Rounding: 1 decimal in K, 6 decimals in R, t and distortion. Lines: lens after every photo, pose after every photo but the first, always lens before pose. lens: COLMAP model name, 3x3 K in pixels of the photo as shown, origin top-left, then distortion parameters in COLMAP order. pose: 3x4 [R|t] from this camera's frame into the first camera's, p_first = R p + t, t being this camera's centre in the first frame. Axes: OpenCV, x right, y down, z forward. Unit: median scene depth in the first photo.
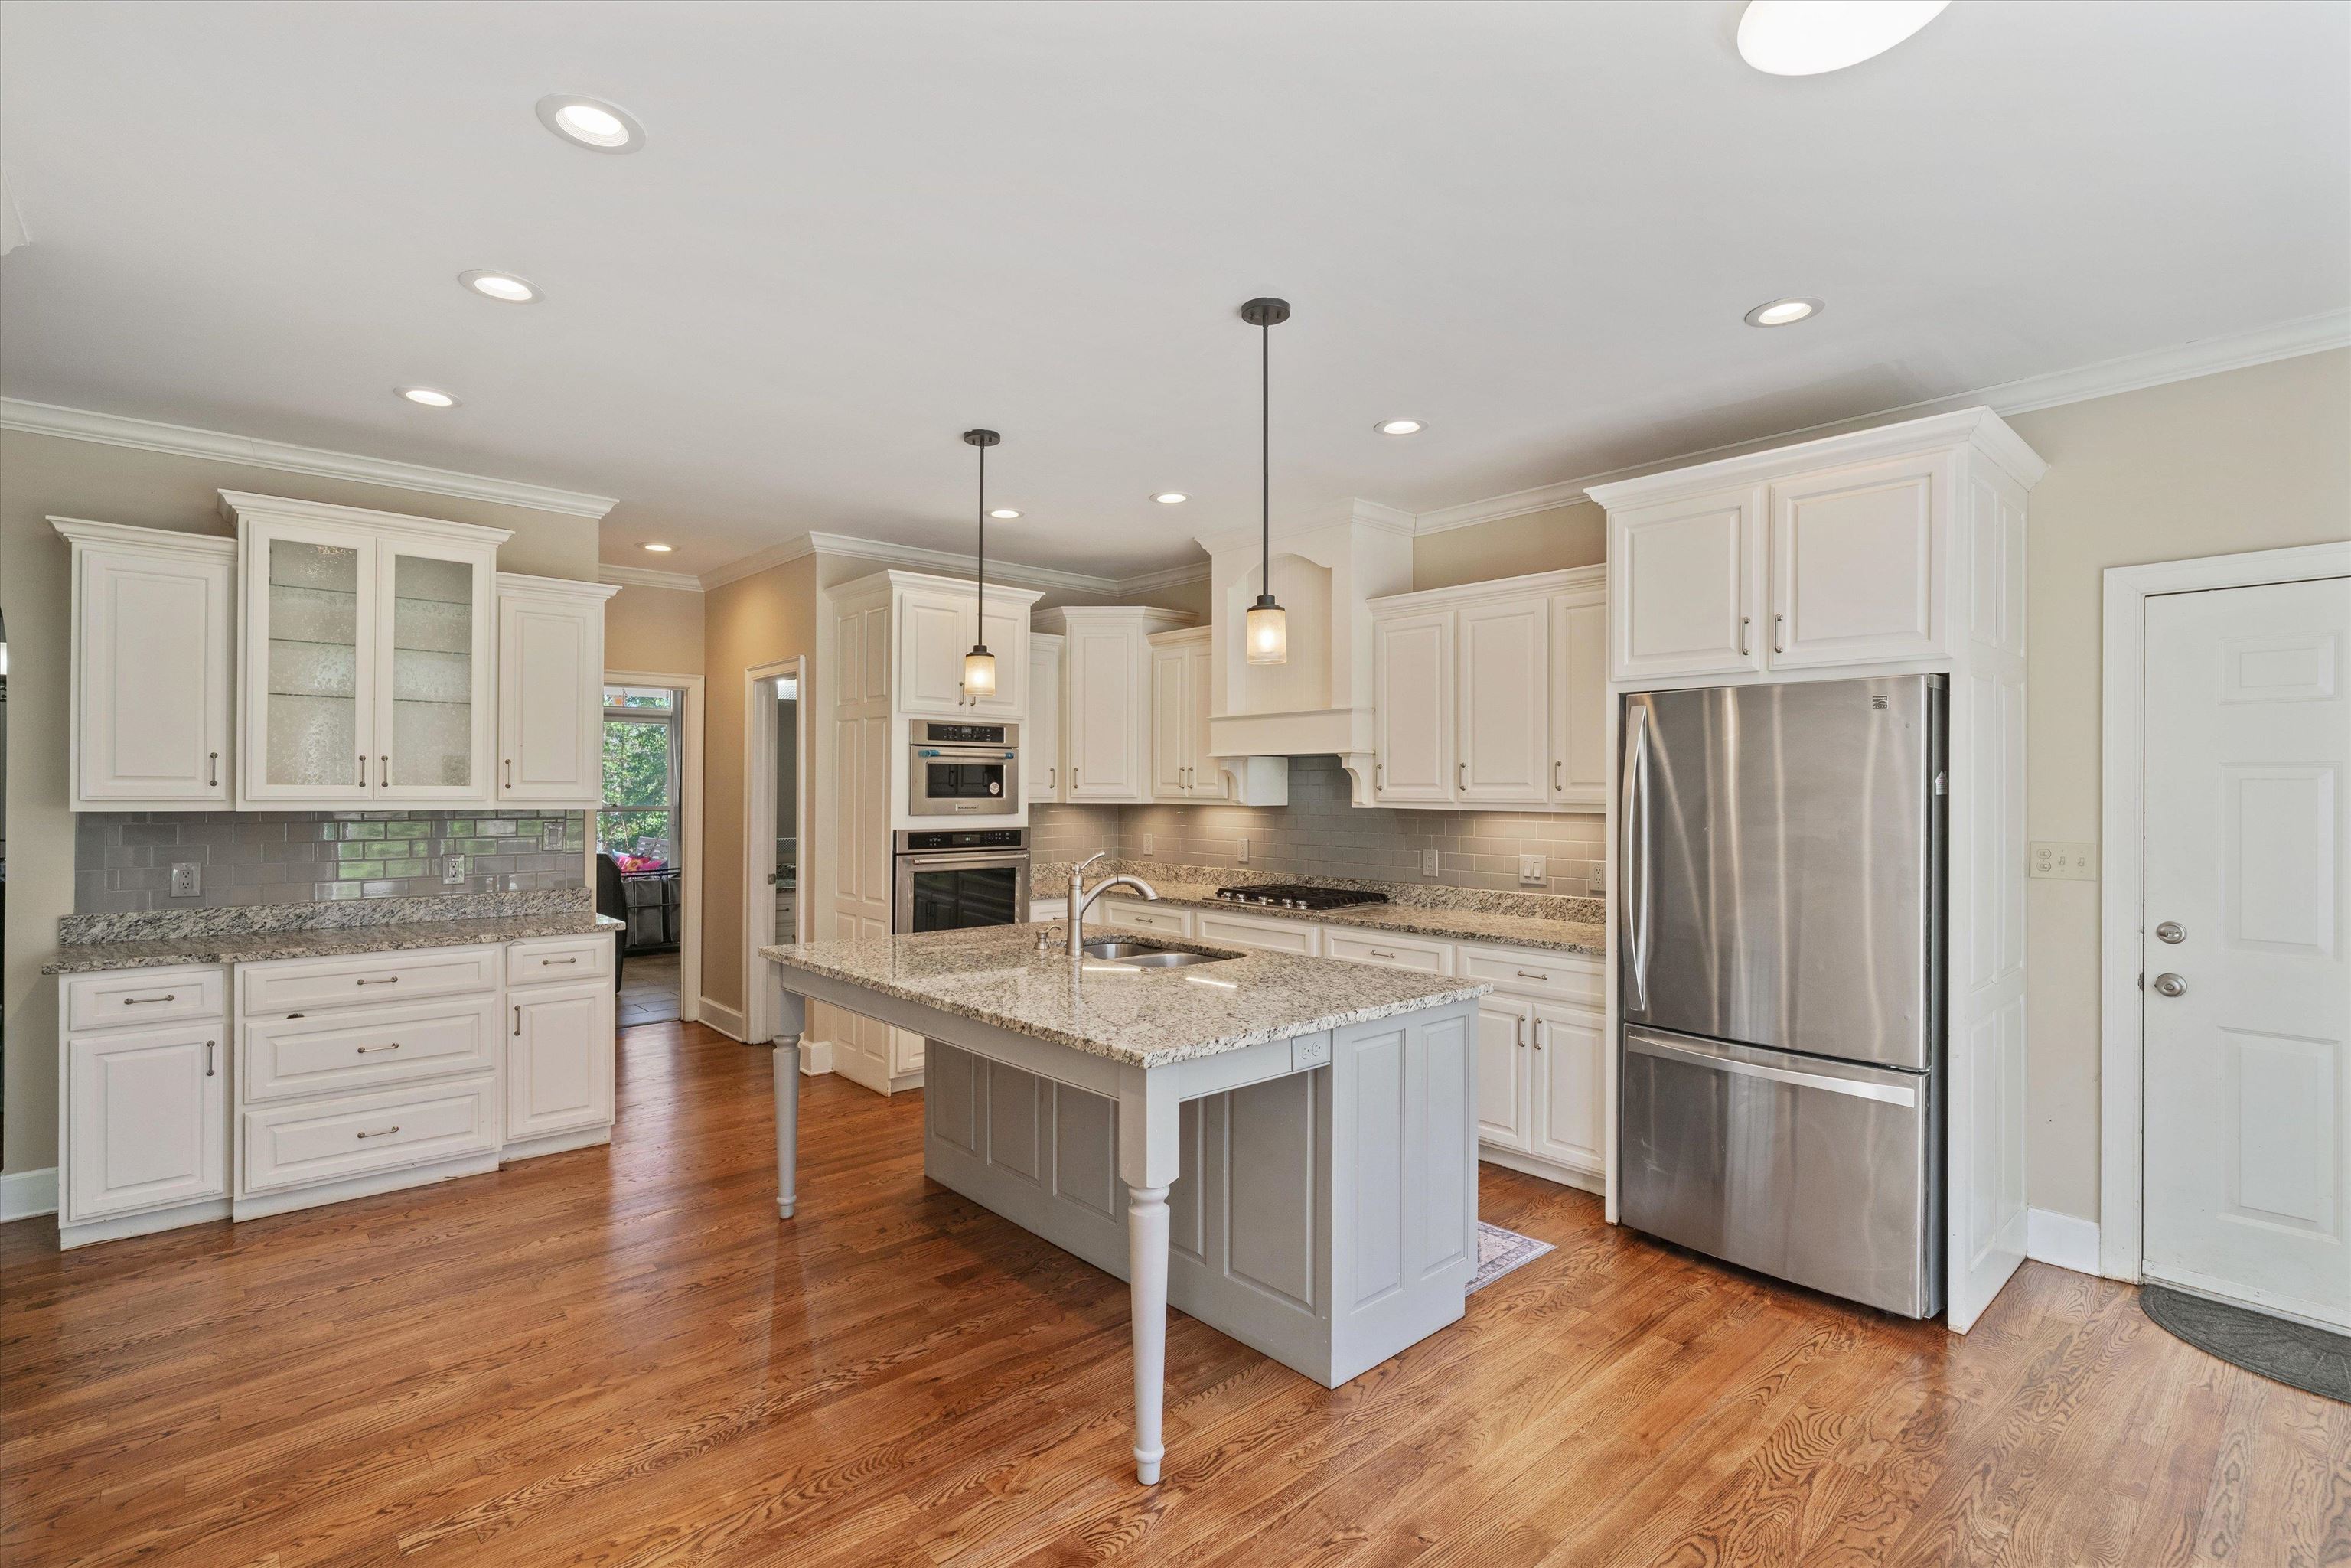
lens RADIAL K [[1091.7, 0, 1168.4], [0, 1091.7, 790.9], [0, 0, 1]] dist [0.002163, 0.000944]
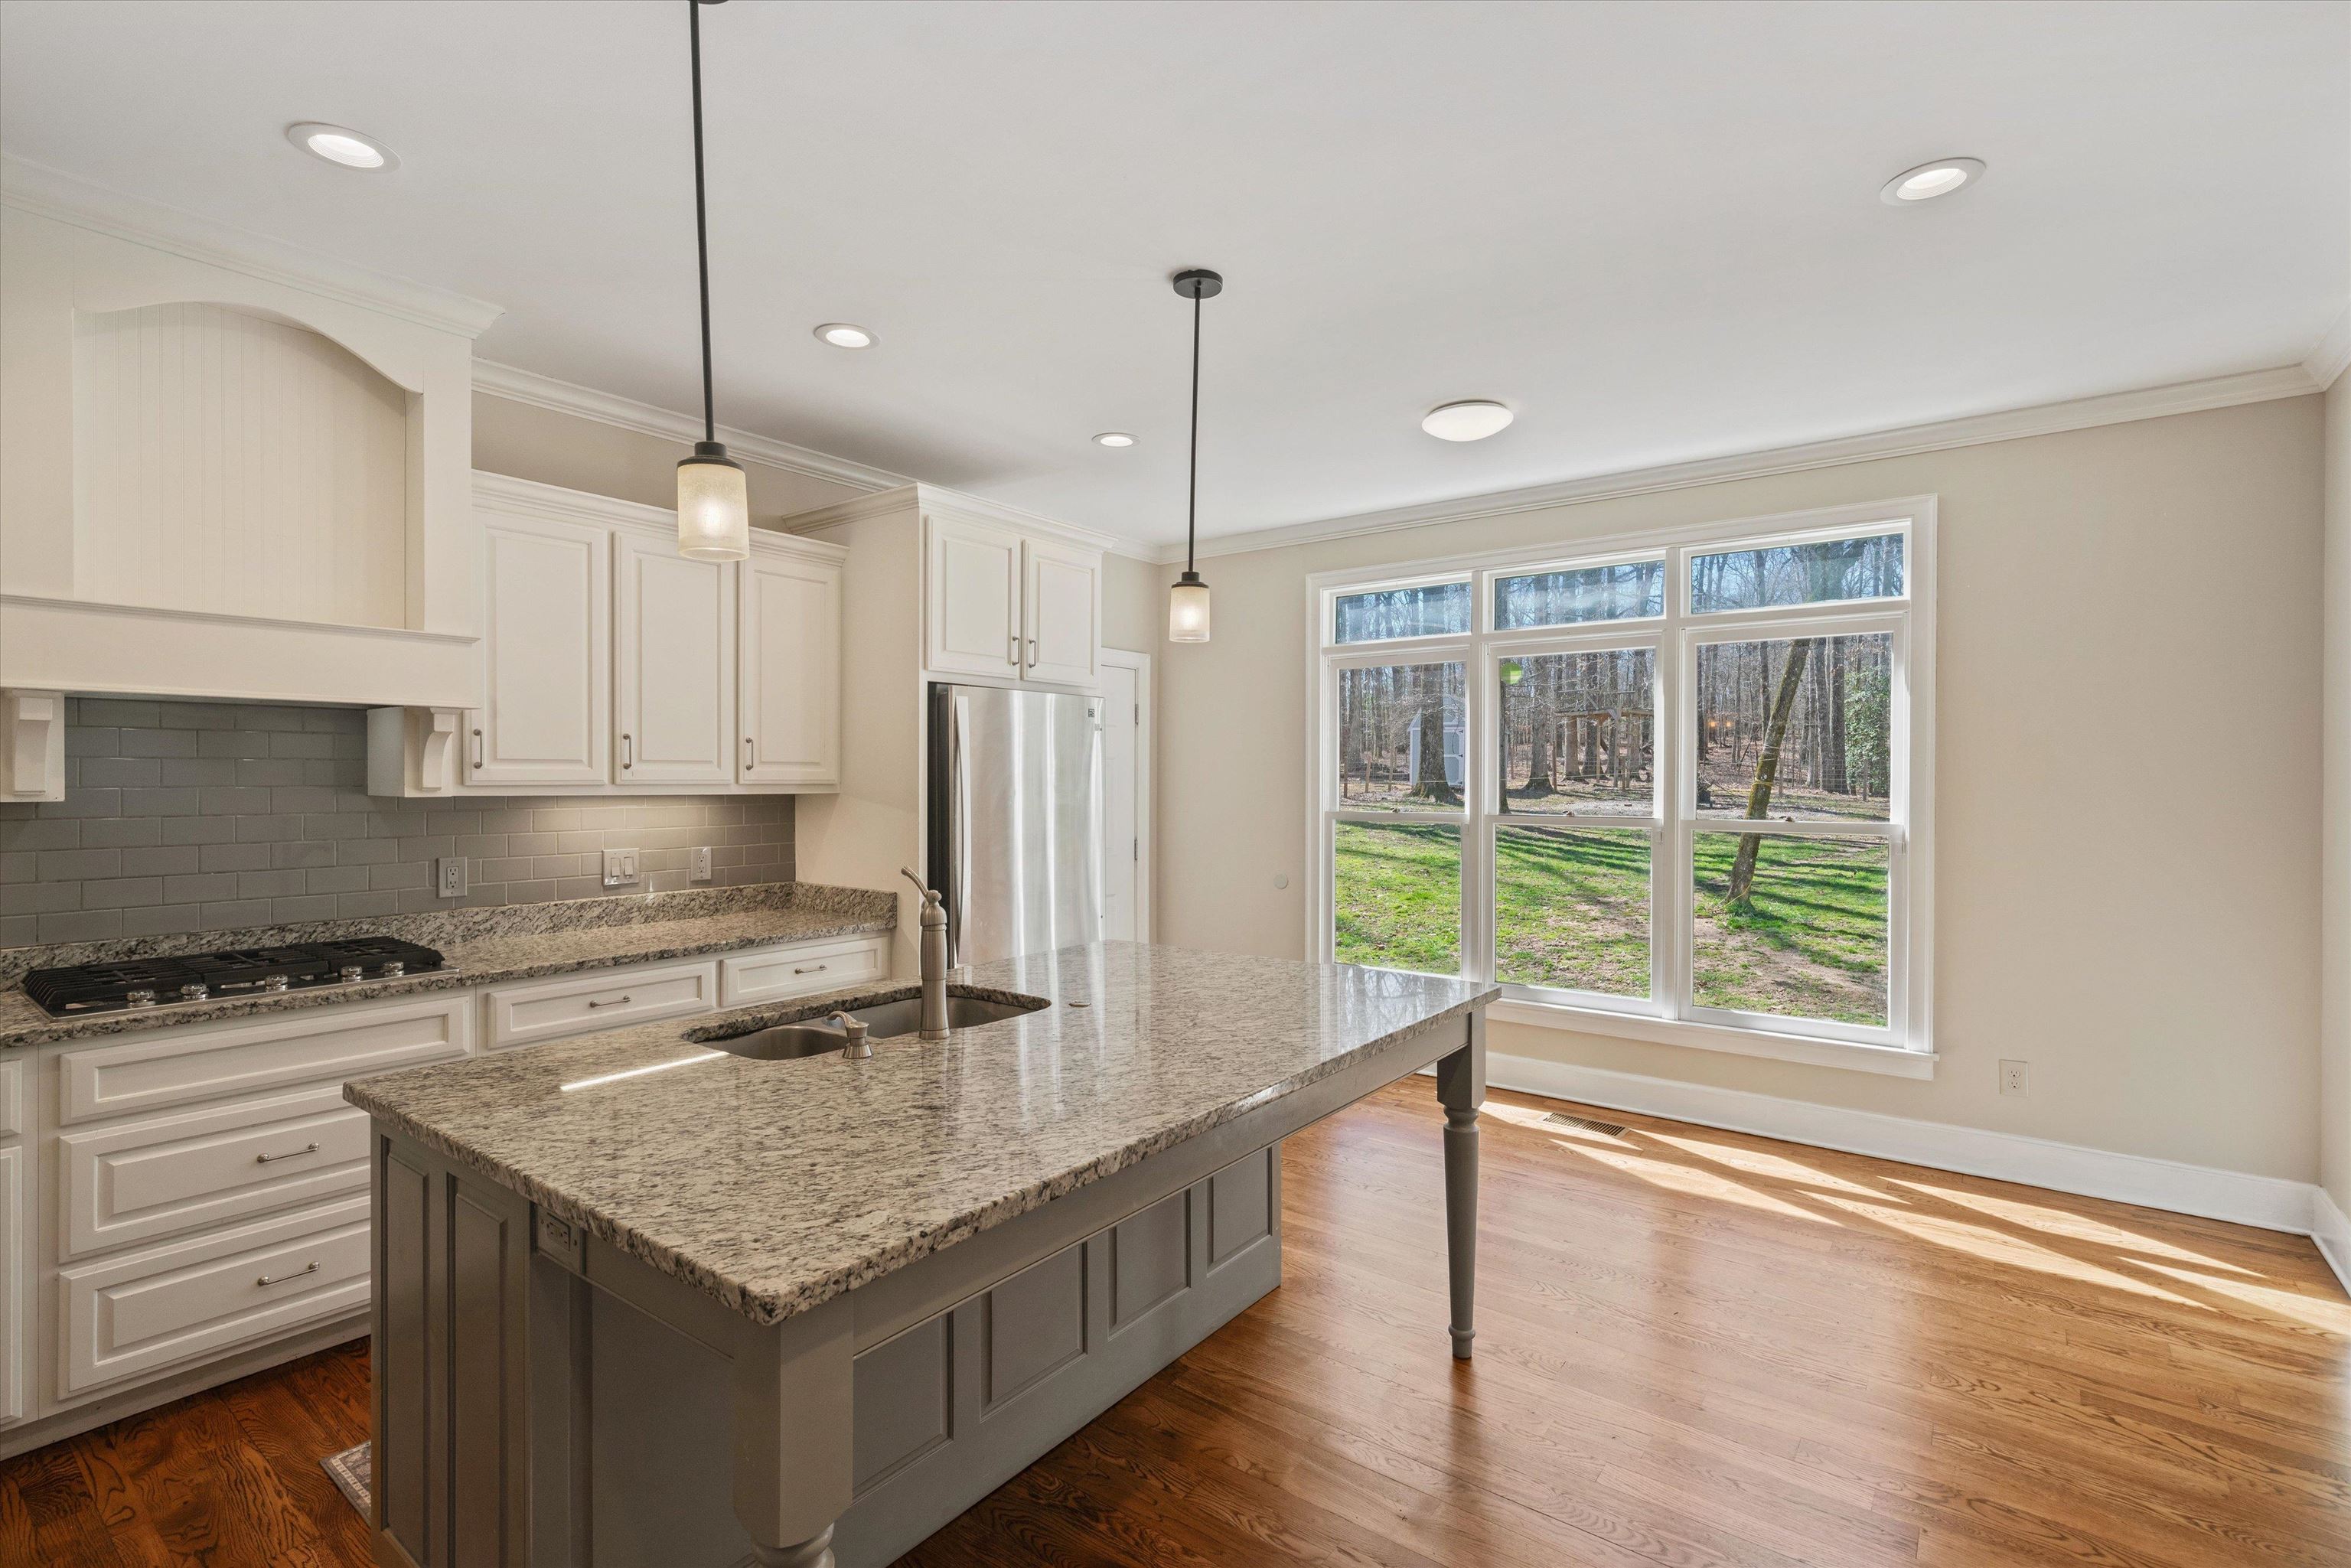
lens RADIAL K [[1091.7, 0, 1175.7], [0, 1091.7, 783.7], [0, 0, 1]] dist [0.002163, 0.000944]
pose [[-0.192647, -0.012826, 0.981184, -0.618137], [-0.005500, 0.999913, 0.011991, -0.002188], [-0.981253, -0.003086, -0.192701, 0.852798]]
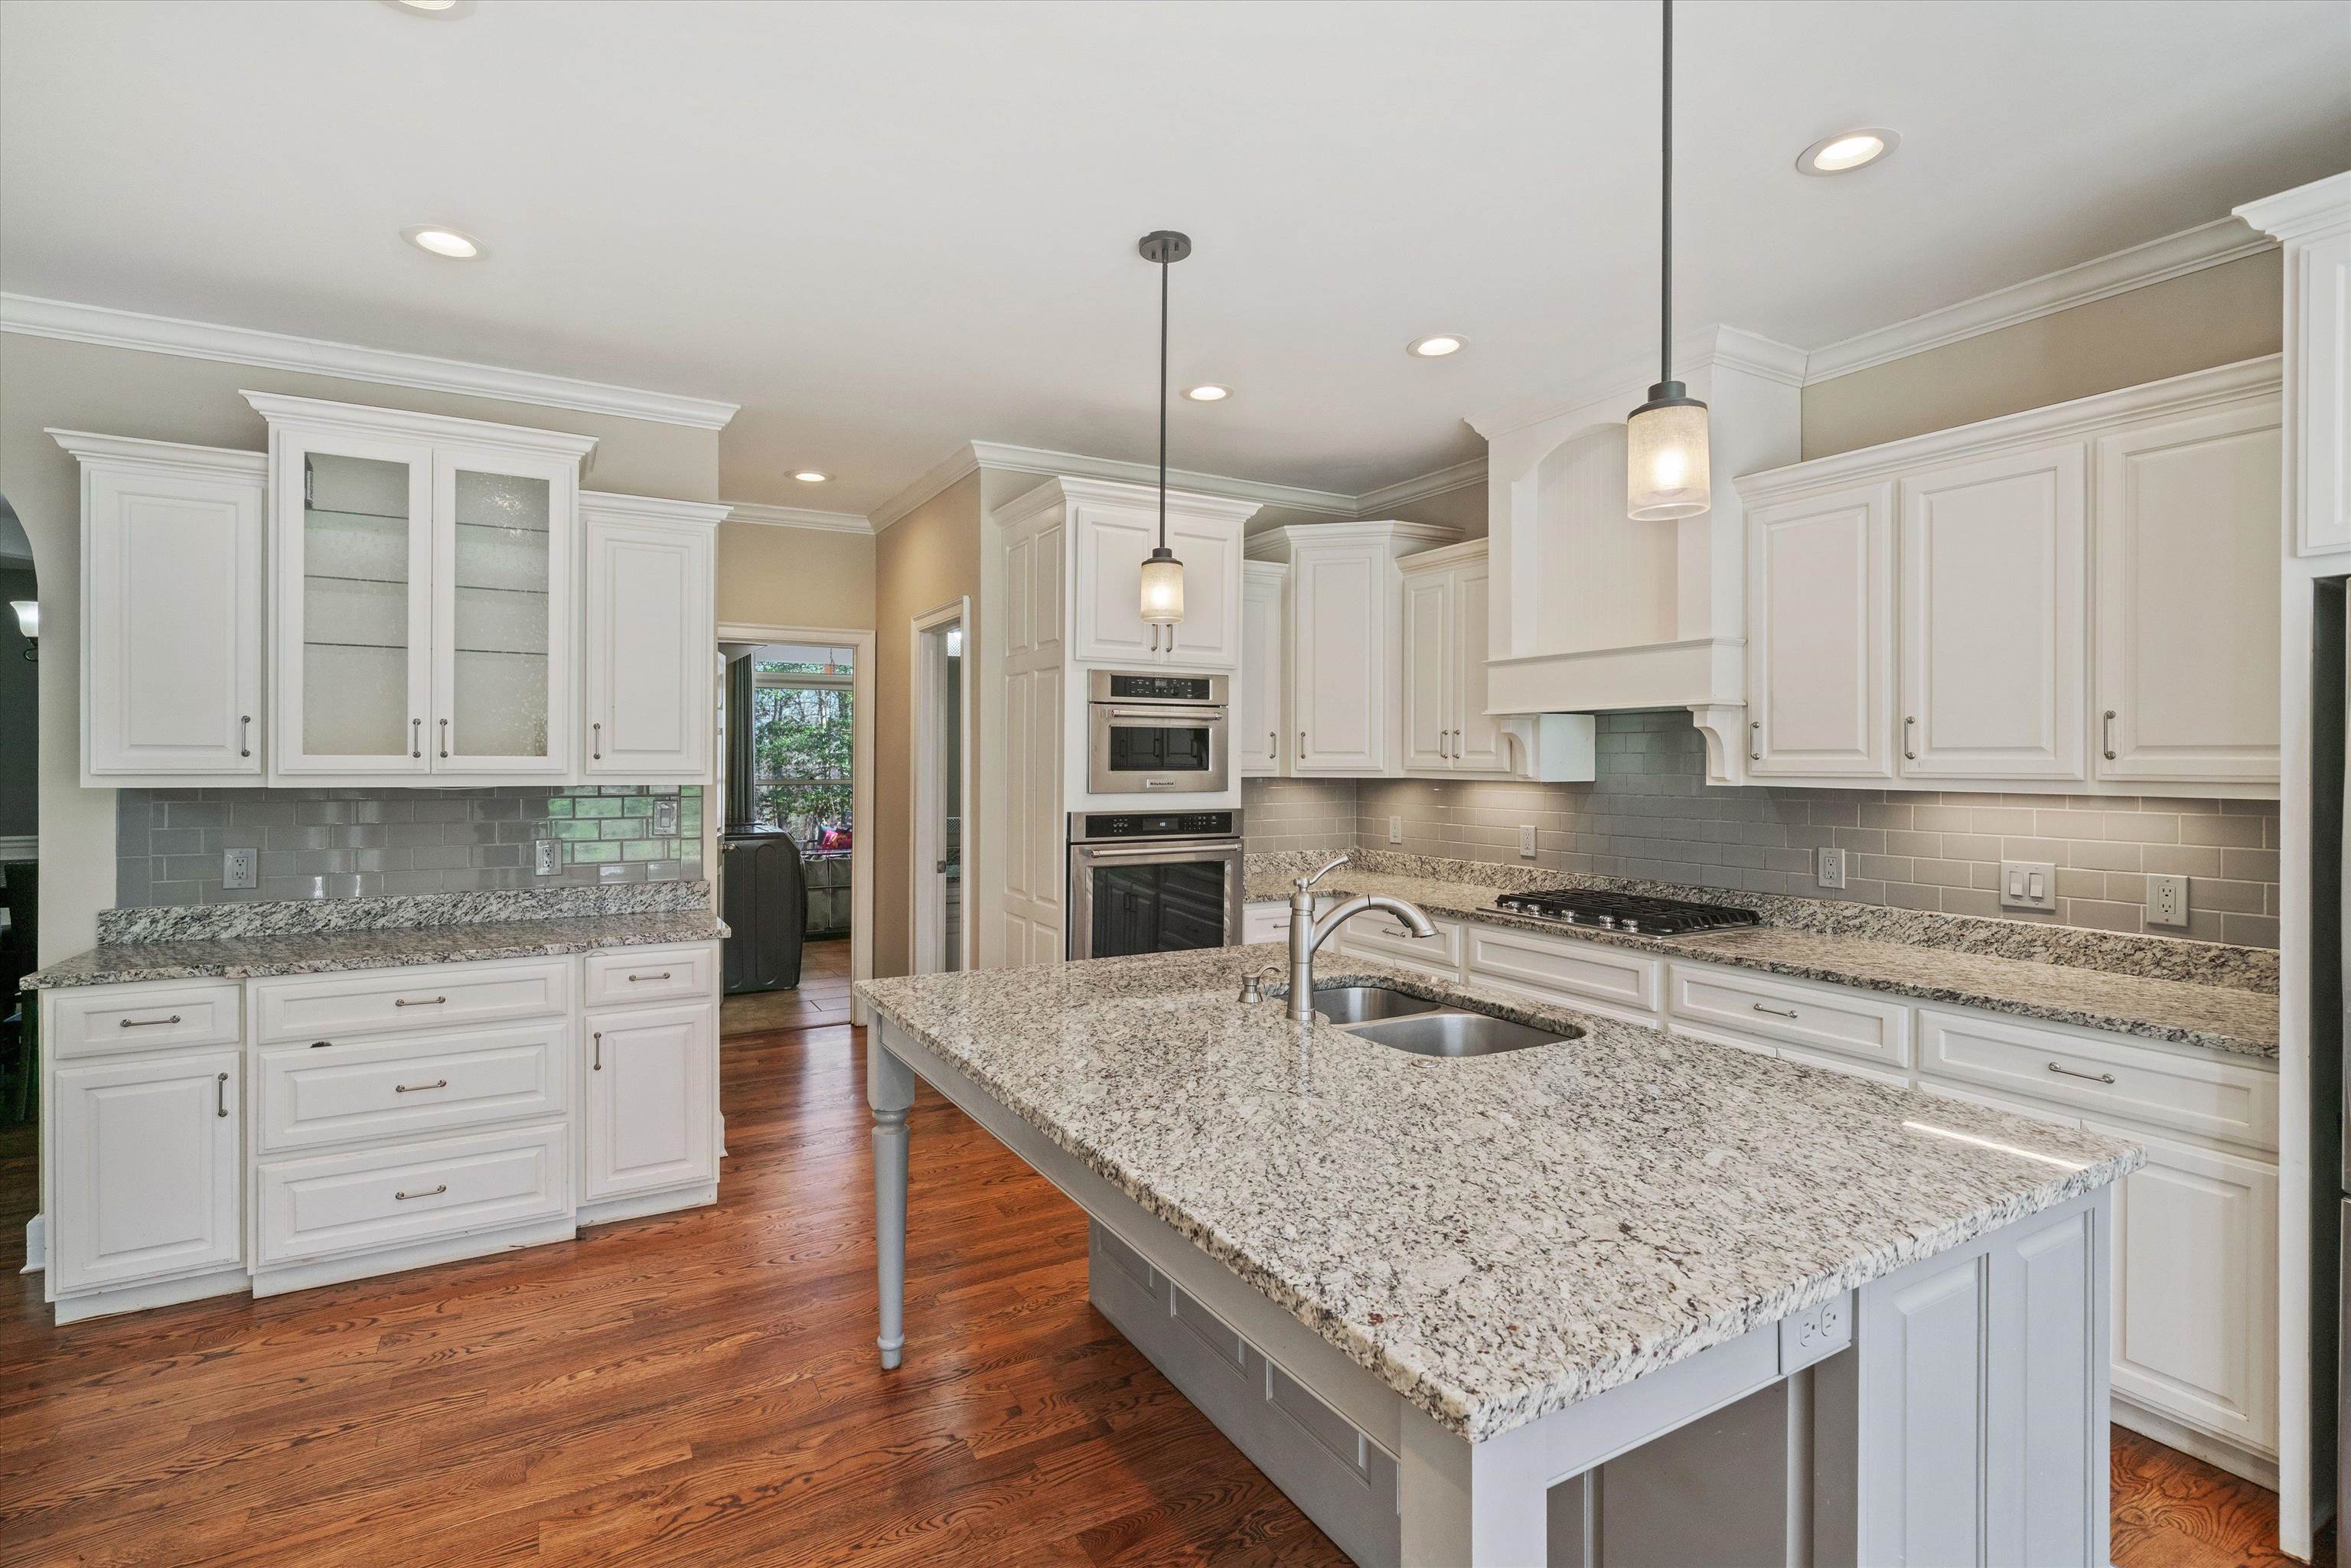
lens RADIAL K [[1091.7, 0, 1168.6], [0, 1091.7, 768.6], [0, 0, 1]] dist [0.002163, 0.000944]
pose [[0.978558, -0.000258, -0.205972, -0.025984], [0.001305, 0.999987, 0.004950, 0.001129], [0.205968, -0.005113, 0.978545, 0.315128]]
